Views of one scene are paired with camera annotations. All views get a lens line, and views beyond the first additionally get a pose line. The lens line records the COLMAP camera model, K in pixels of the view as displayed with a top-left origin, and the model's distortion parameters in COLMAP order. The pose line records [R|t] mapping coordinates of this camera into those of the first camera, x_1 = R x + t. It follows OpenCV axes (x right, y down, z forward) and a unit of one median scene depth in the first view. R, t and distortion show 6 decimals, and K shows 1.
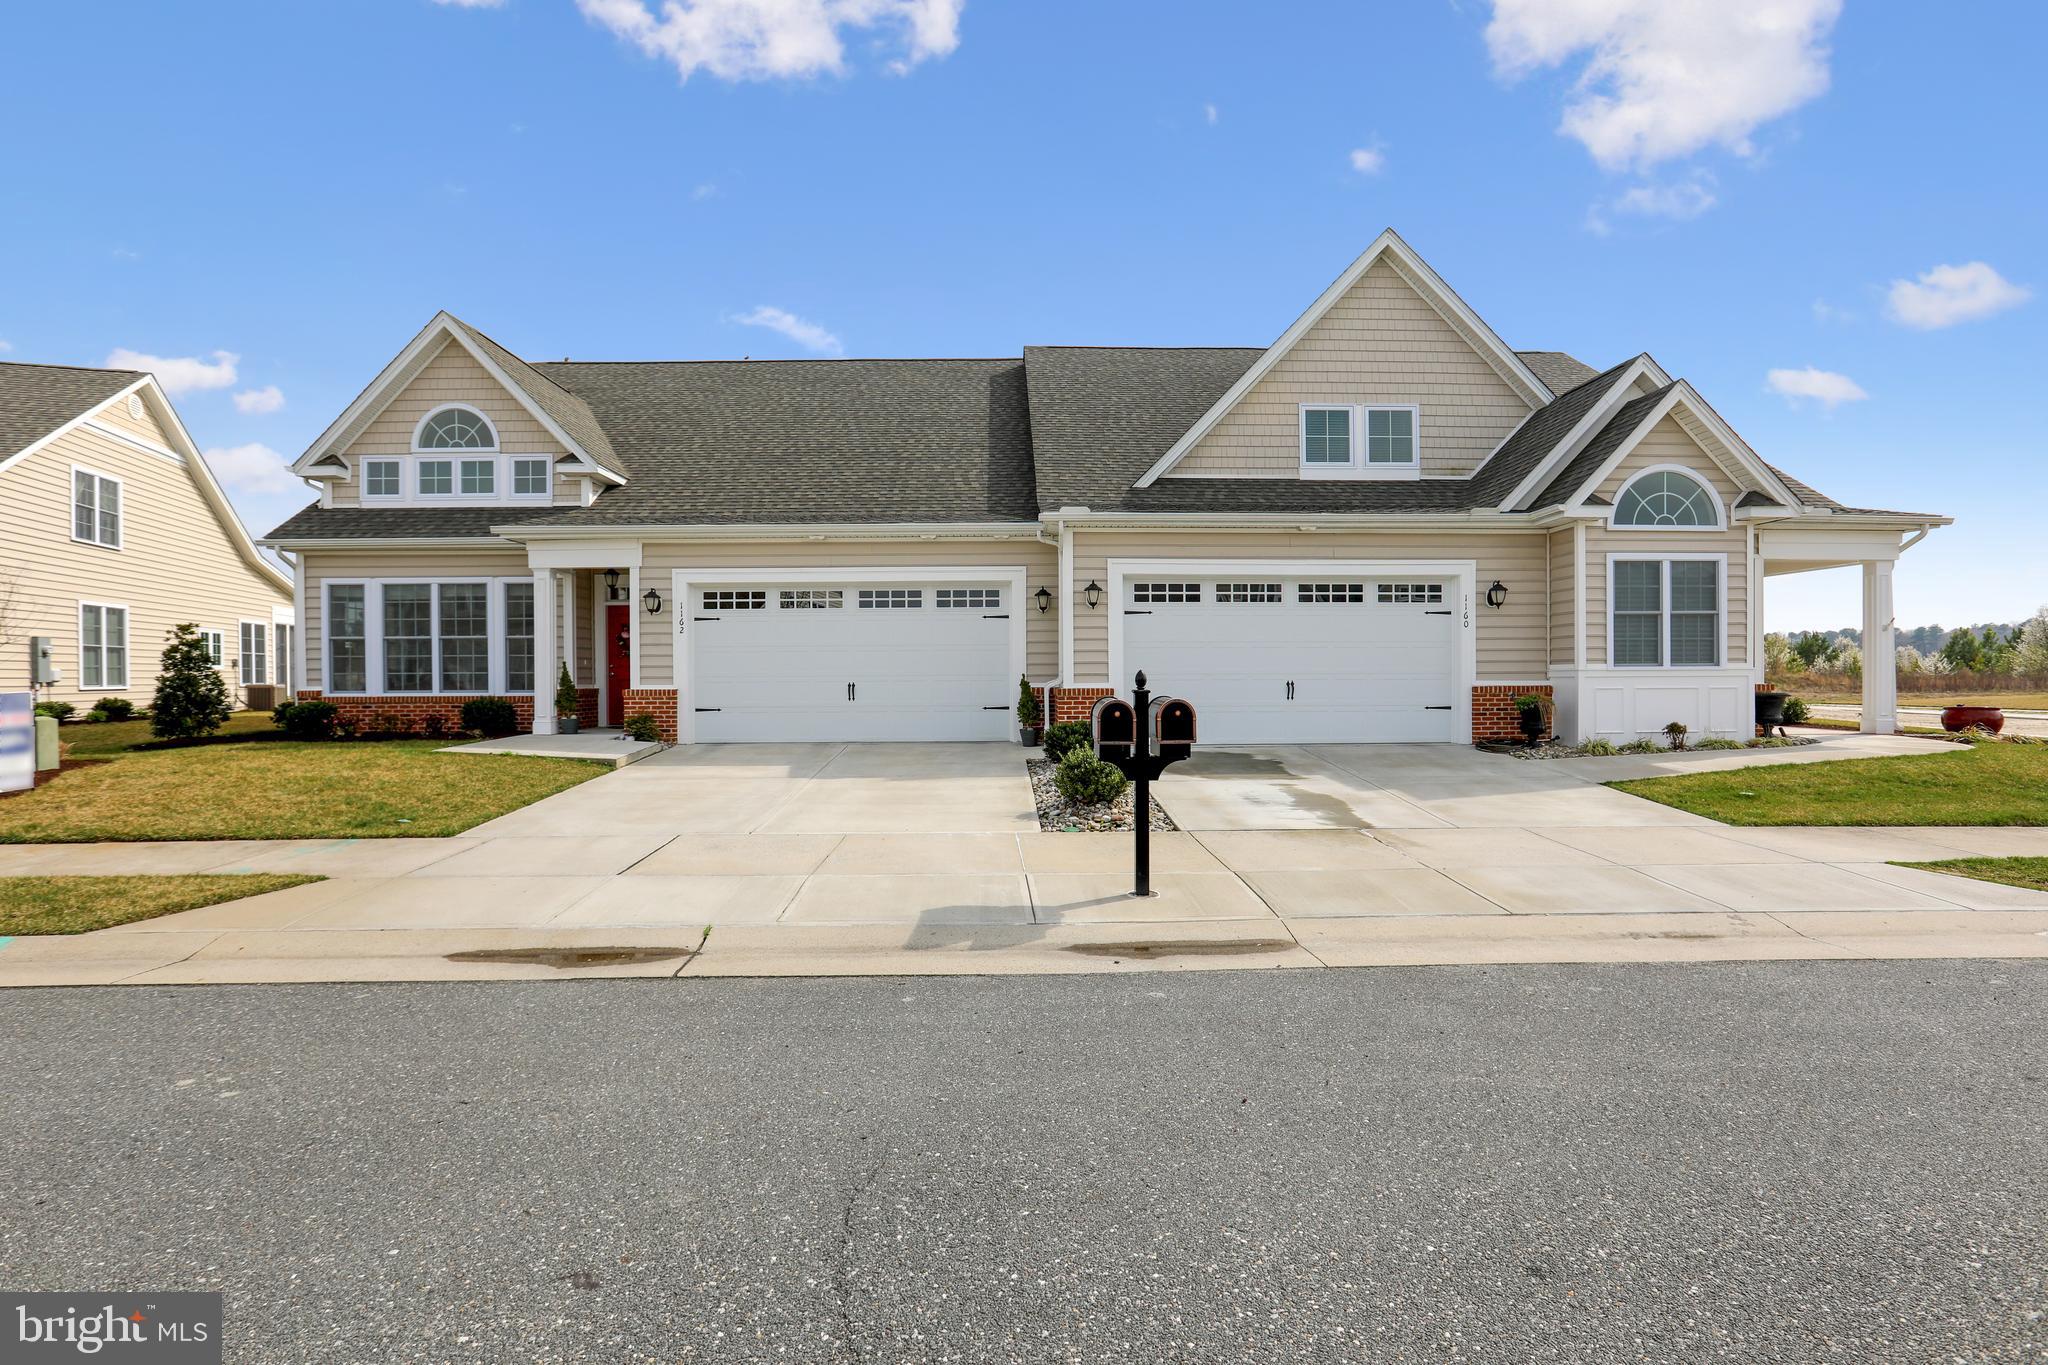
lens RADIAL K [[906.0, 0, 1024.0], [0, 906.0, 682.5], [0, 0, 1]] dist [-0.059299, 0.020376]
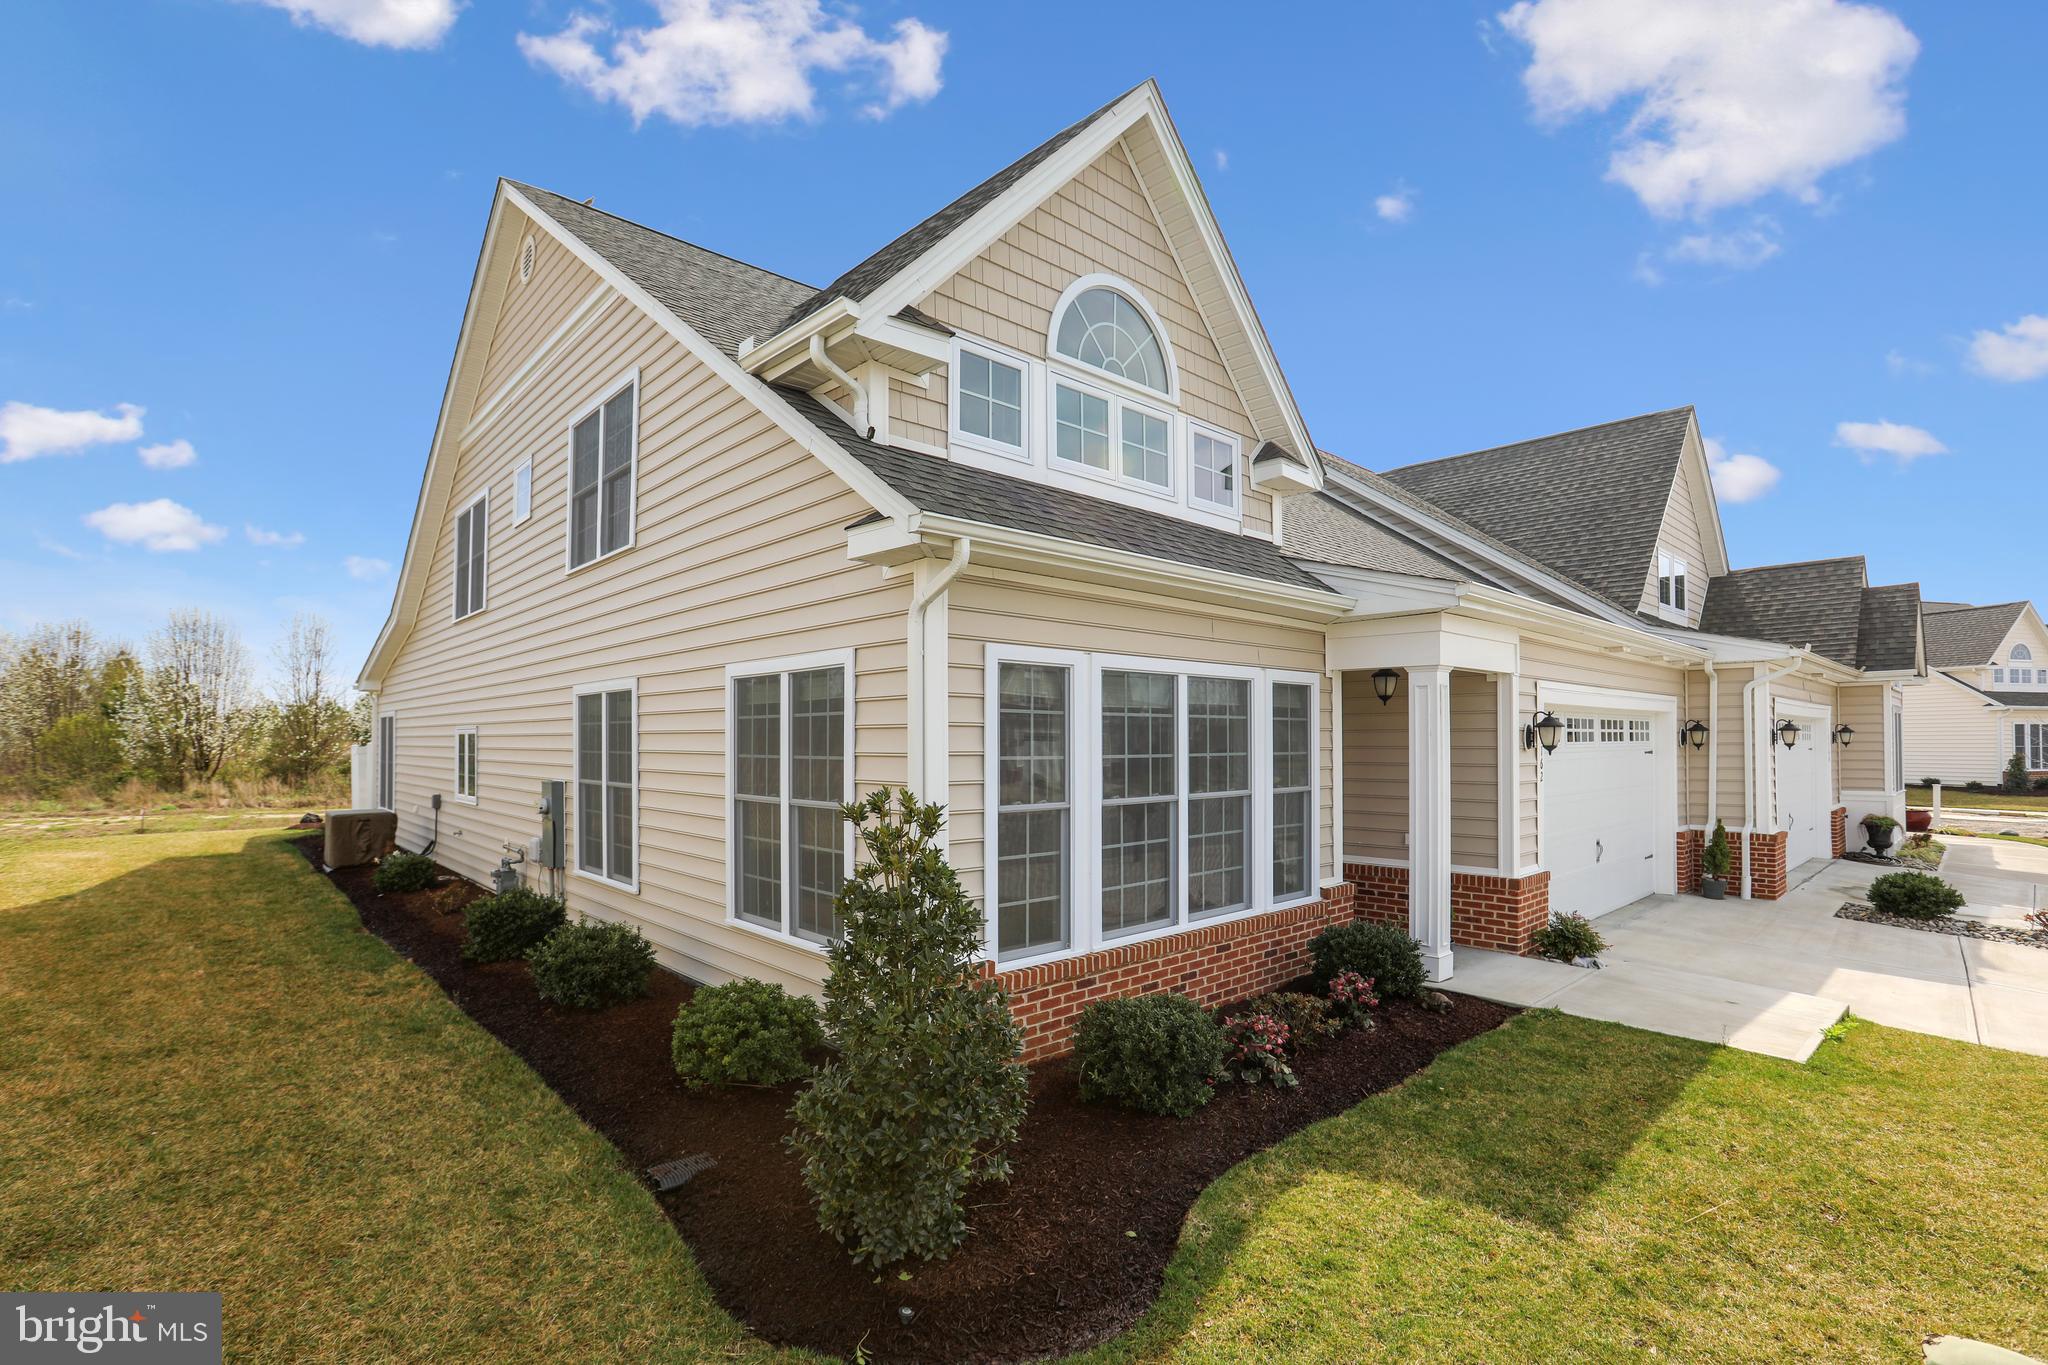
lens RADIAL K [[947.8, 0, 1024.0], [0, 947.8, 682.5], [0, 0, 1]] dist [-0.028315, 0.013332]
pose [[0.751078, 0.042491, 0.658844, -1.032392], [-0.000181, 0.997940, -0.064155, -0.077152], [-0.660213, 0.048066, 0.749539, 0.695191]]
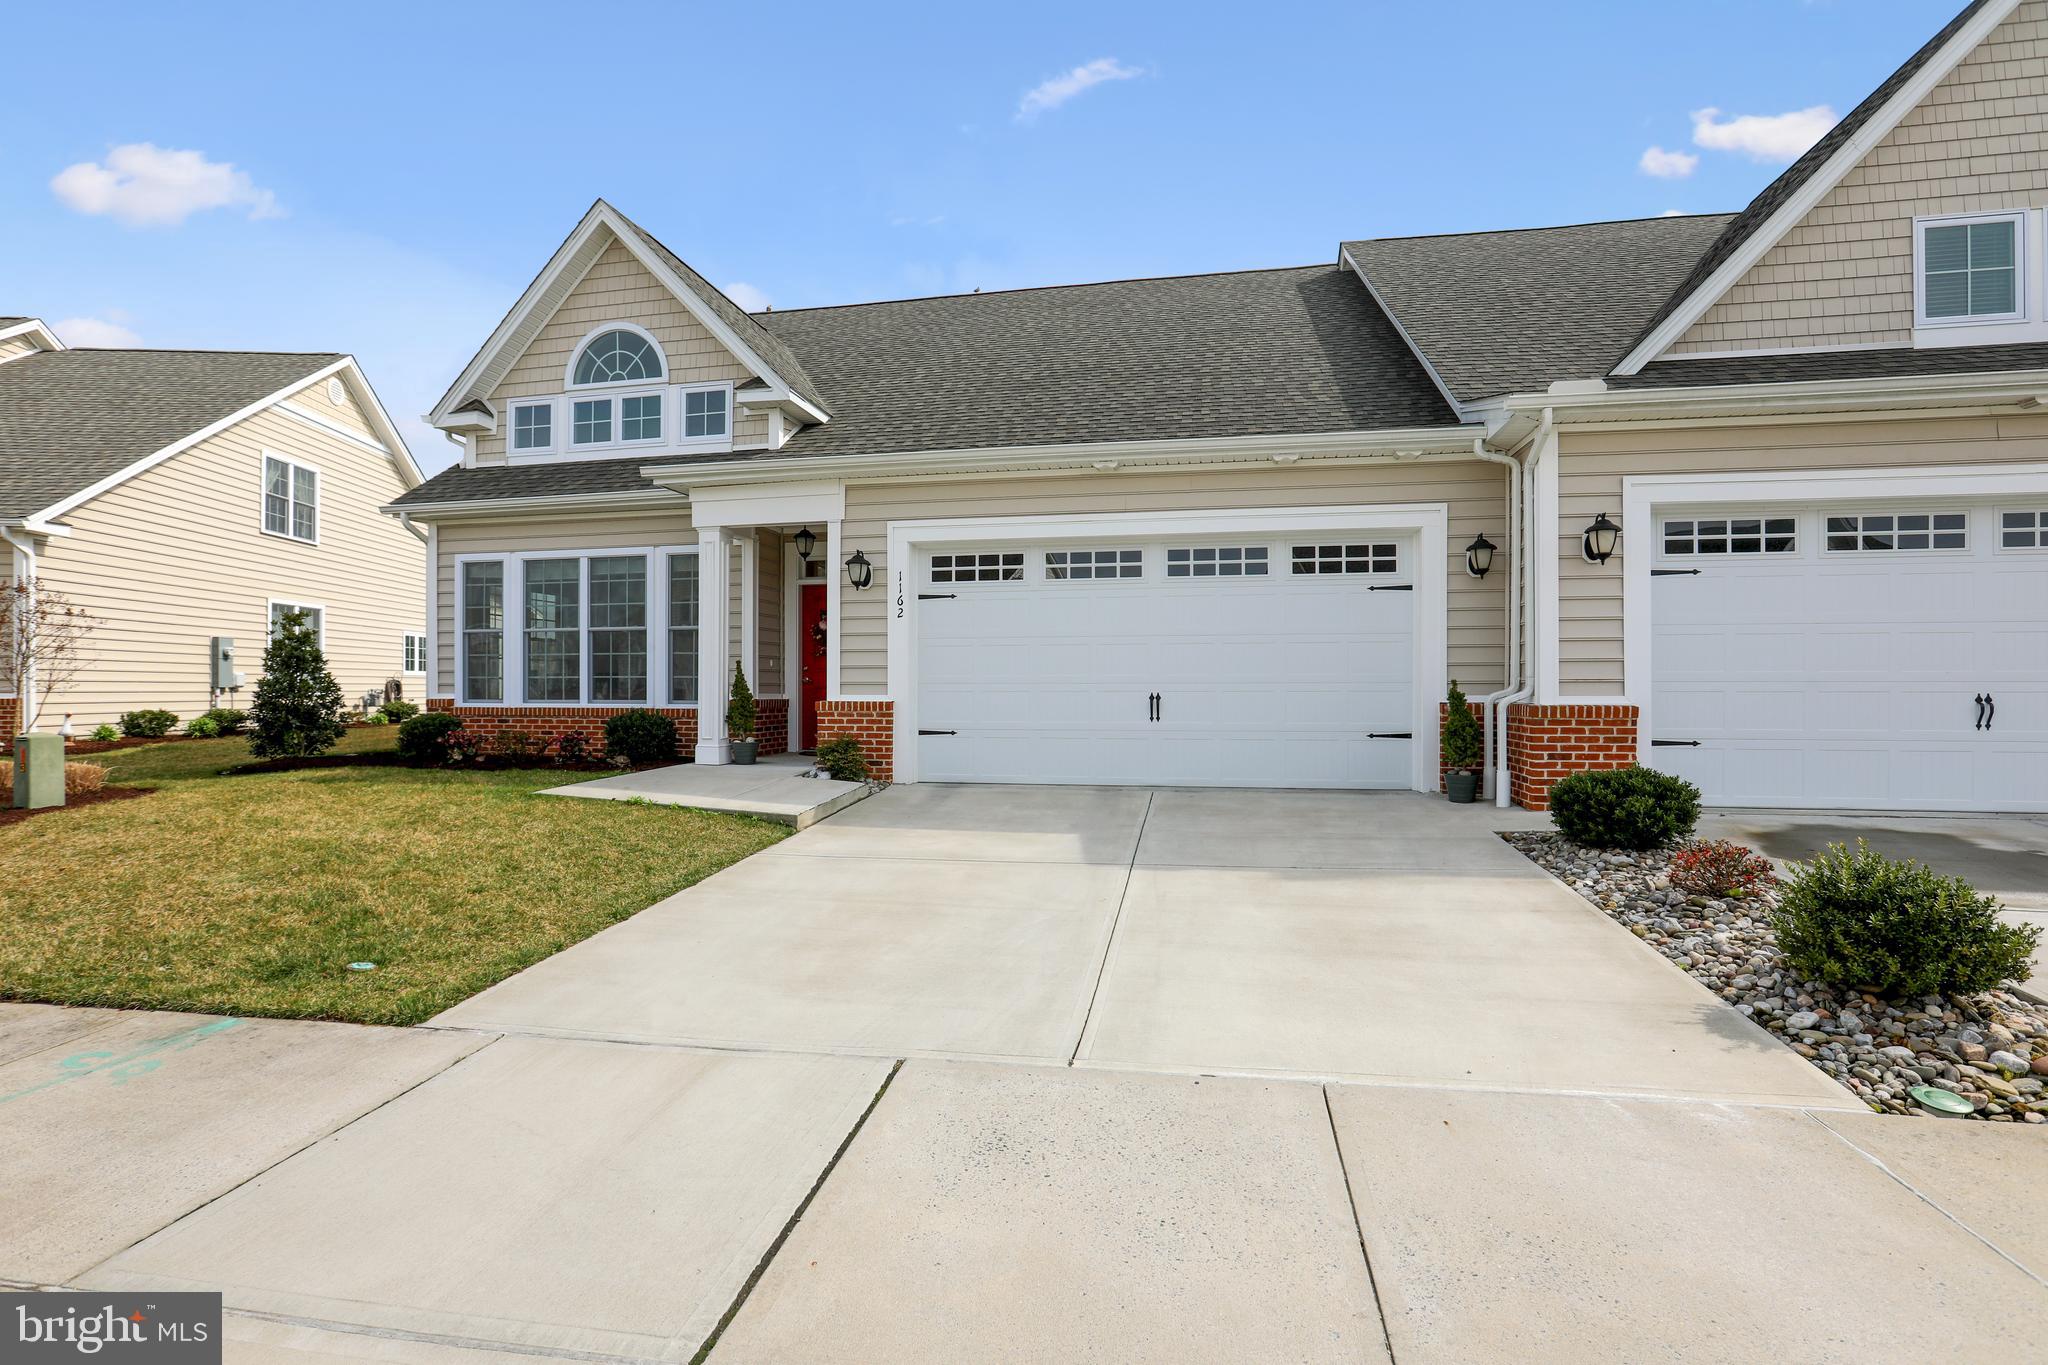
lens RADIAL K [[906.0, 0, 1024.0], [0, 906.0, 682.5], [0, 0, 1]] dist [-0.059299, 0.020376]
pose [[0.975492, 0.004054, -0.219999, -0.135815], [-0.007658, 0.999850, -0.015535, 0.002768], [0.219903, 0.016840, 0.975376, 0.346199]]
